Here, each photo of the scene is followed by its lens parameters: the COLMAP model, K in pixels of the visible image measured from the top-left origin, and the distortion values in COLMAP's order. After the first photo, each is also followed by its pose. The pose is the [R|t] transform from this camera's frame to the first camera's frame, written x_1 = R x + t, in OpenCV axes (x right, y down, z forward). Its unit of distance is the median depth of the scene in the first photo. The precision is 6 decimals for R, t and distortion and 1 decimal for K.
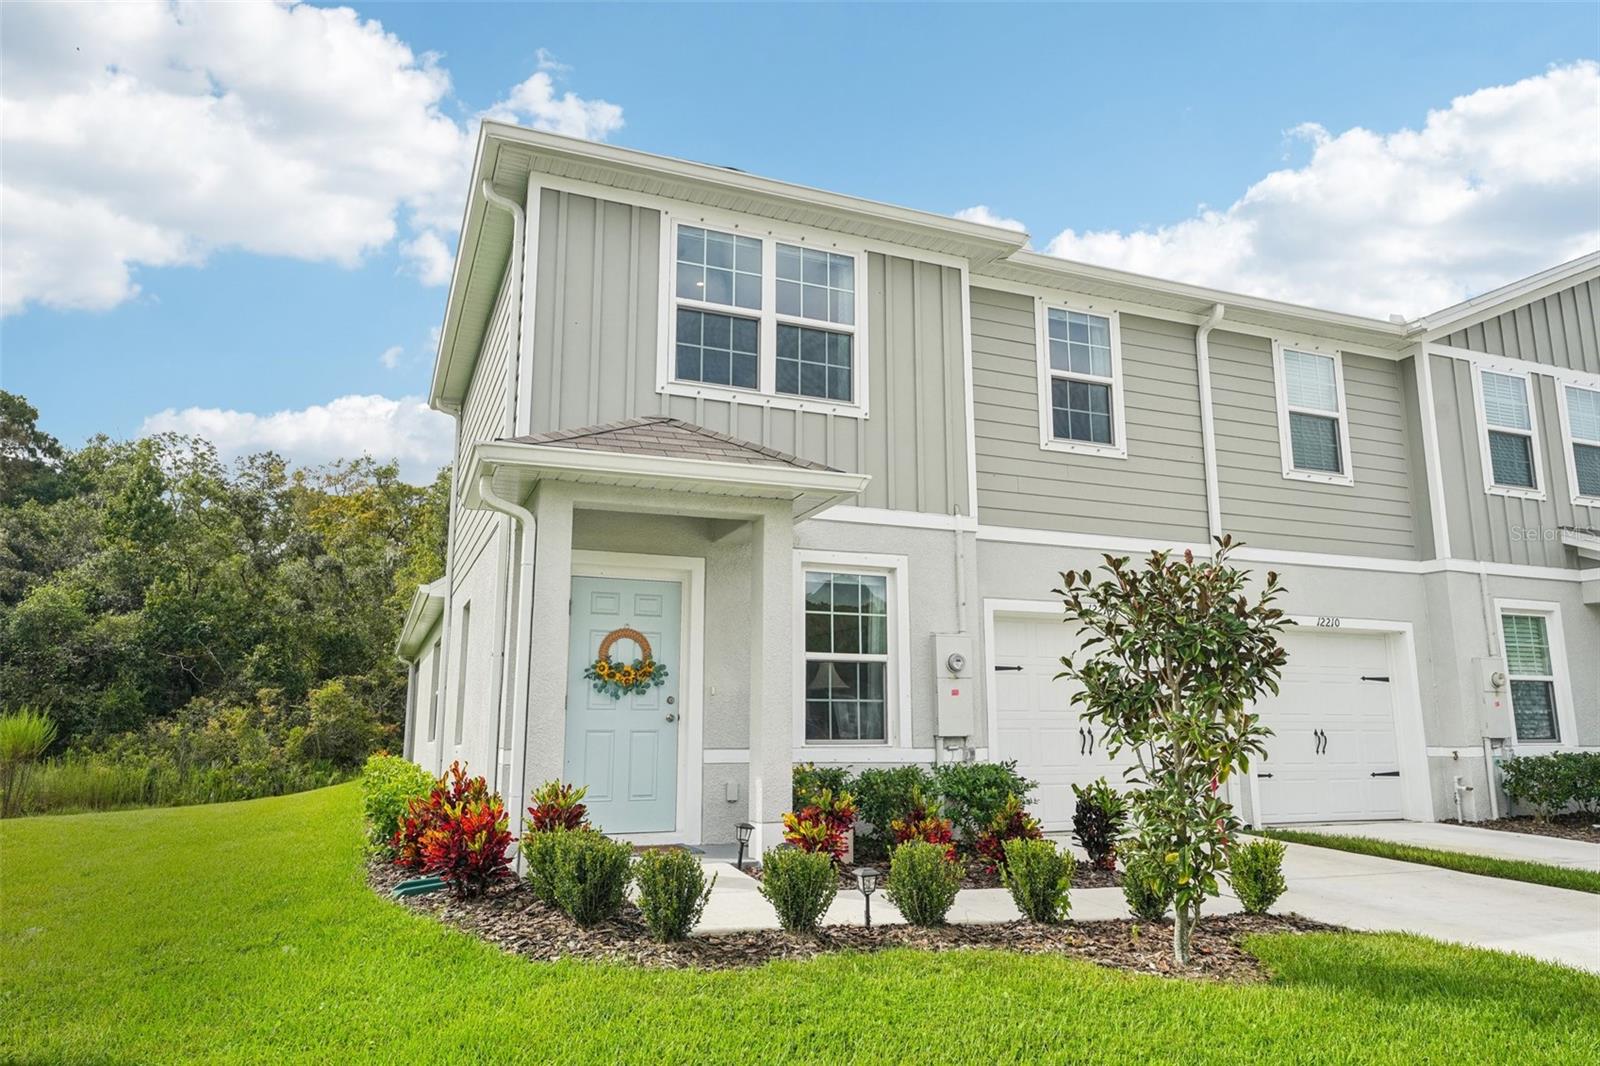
lens RADIAL K [[1064.7, 0, 810.4], [0, 1064.7, 531.8], [0, 0, 1]] dist [0.050527, -0.003568]
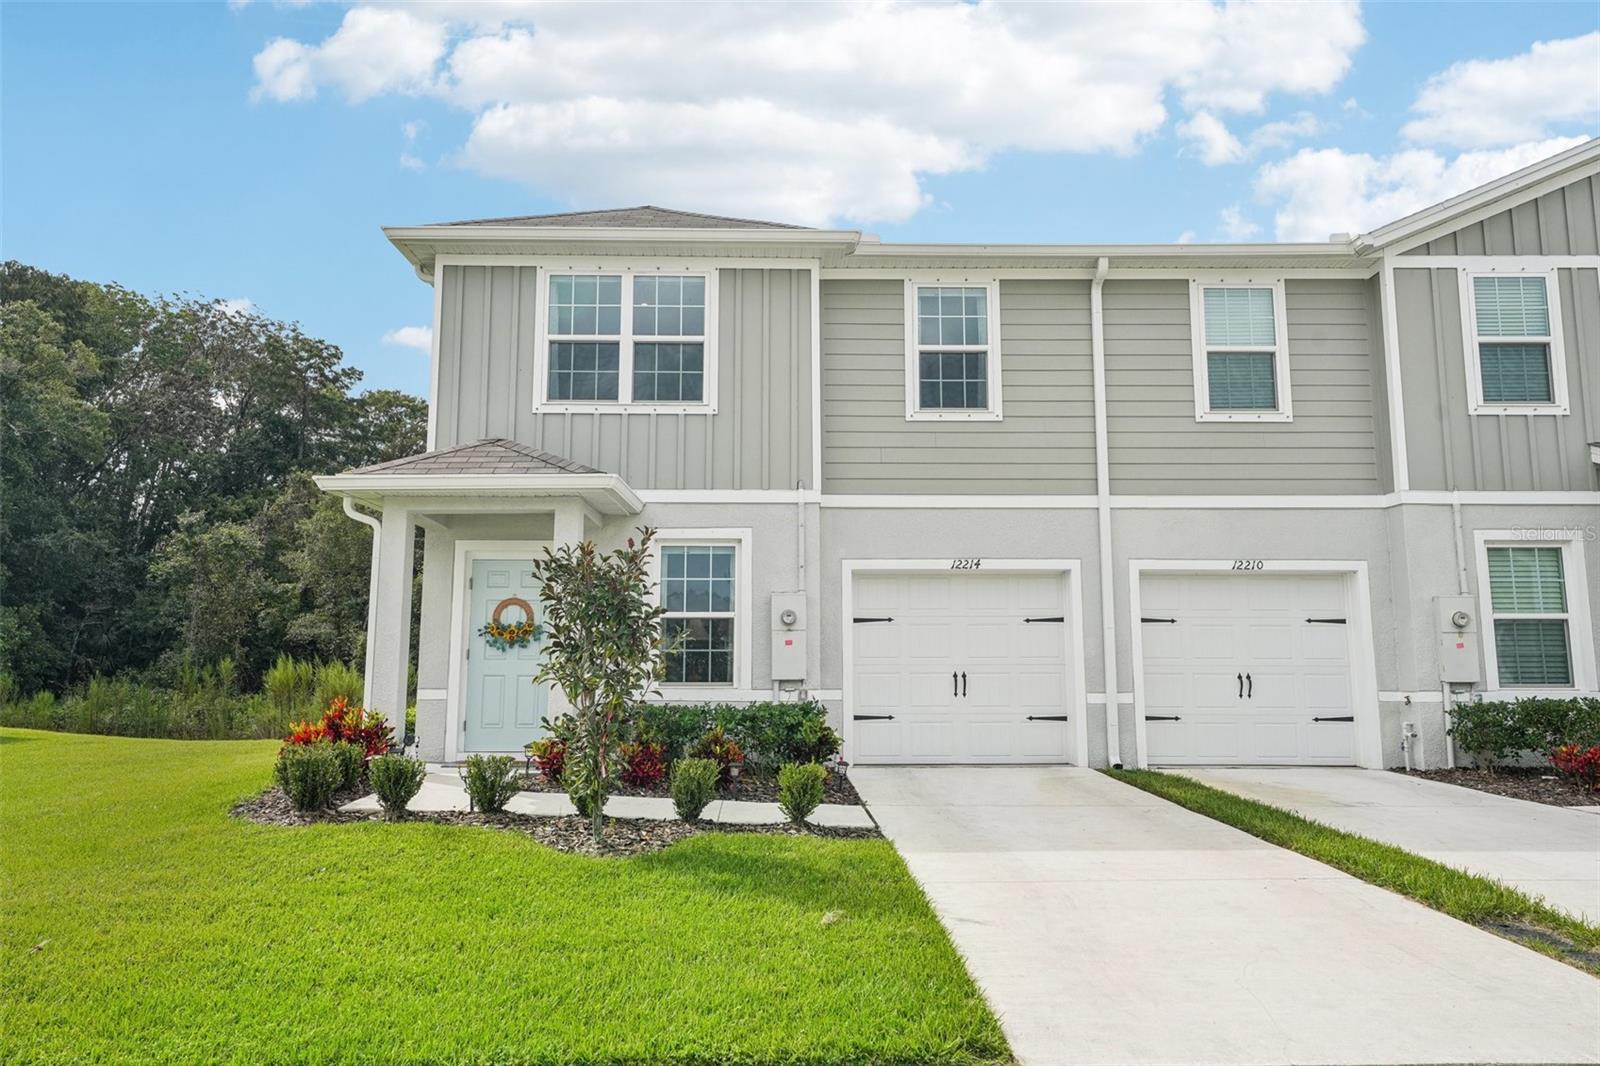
lens RADIAL K [[1064.7, 0, 792.9], [0, 1064.7, 527.7], [0, 0, 1]] dist [0.050527, -0.003568]
pose [[0.926214, -0.050857, -0.373553, 0.494226], [0.068442, 0.997077, 0.033953, -0.012415], [0.370734, -0.057014, 0.926987, -0.063573]]
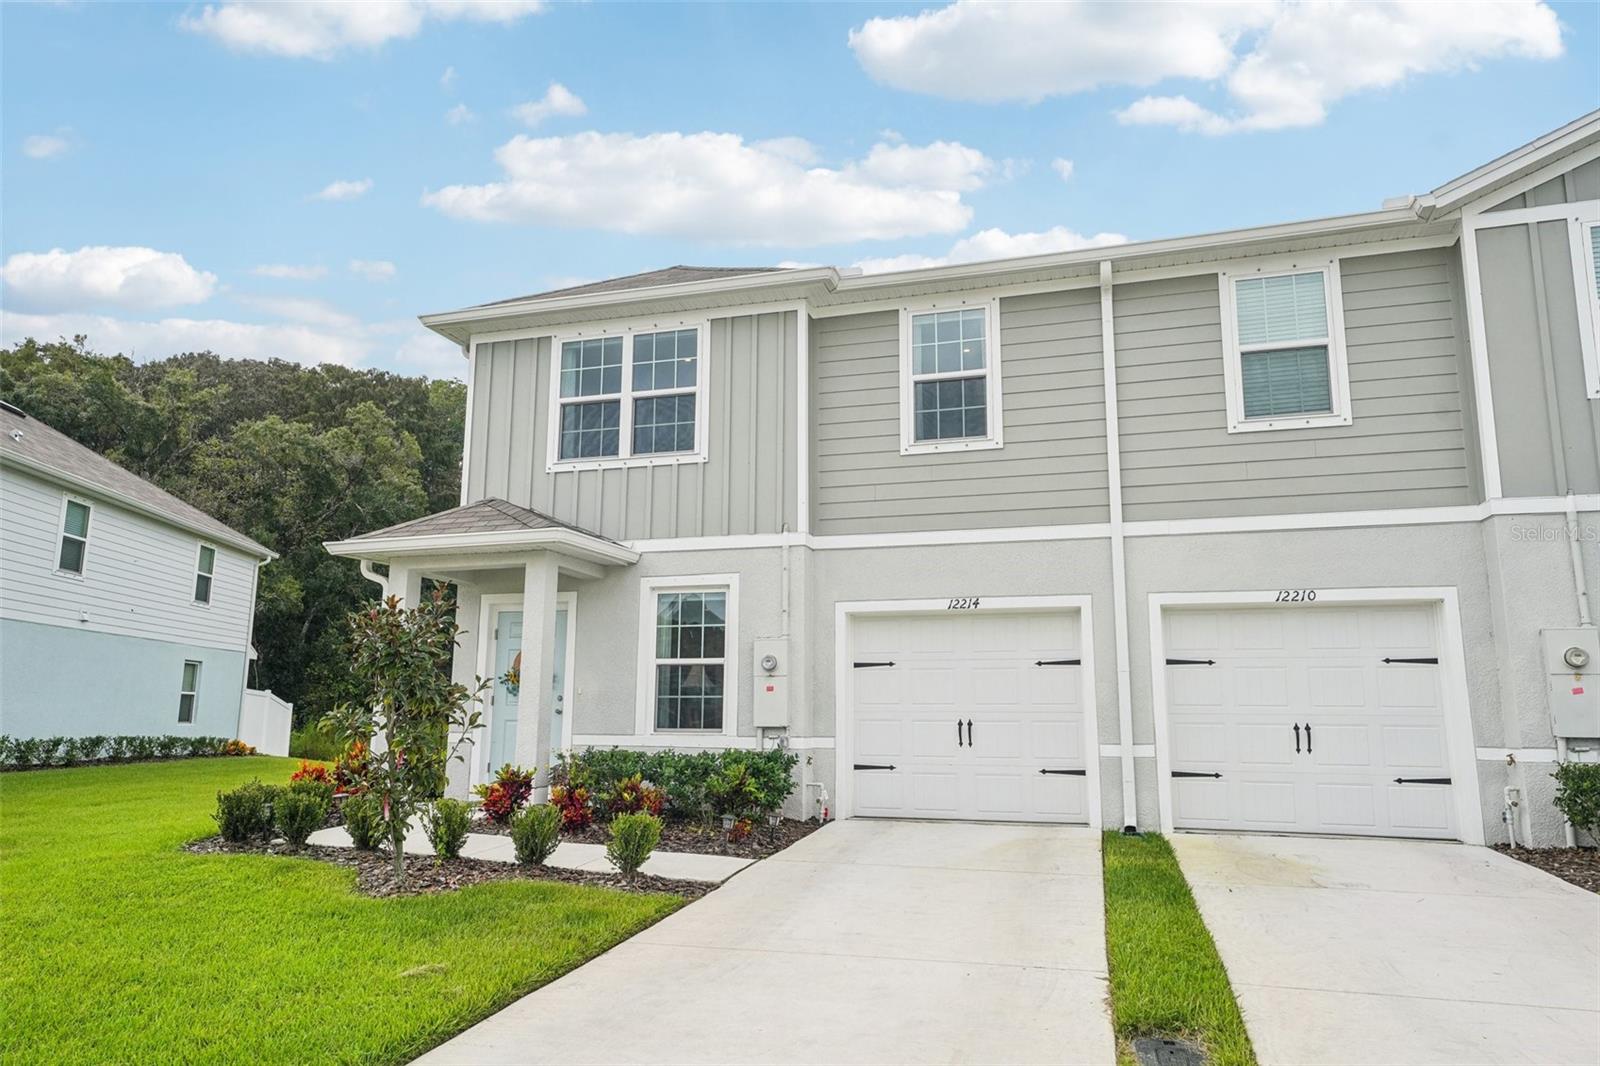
lens RADIAL K [[1064.7, 0, 789.5], [0, 1064.7, 533.0], [0, 0, 1]] dist [0.050527, -0.003568]
pose [[0.765664, -0.107078, -0.634266, 0.761651], [0.111390, 0.993222, -0.033211, 0.020613], [0.633523, -0.045223, 0.772401, 0.113325]]
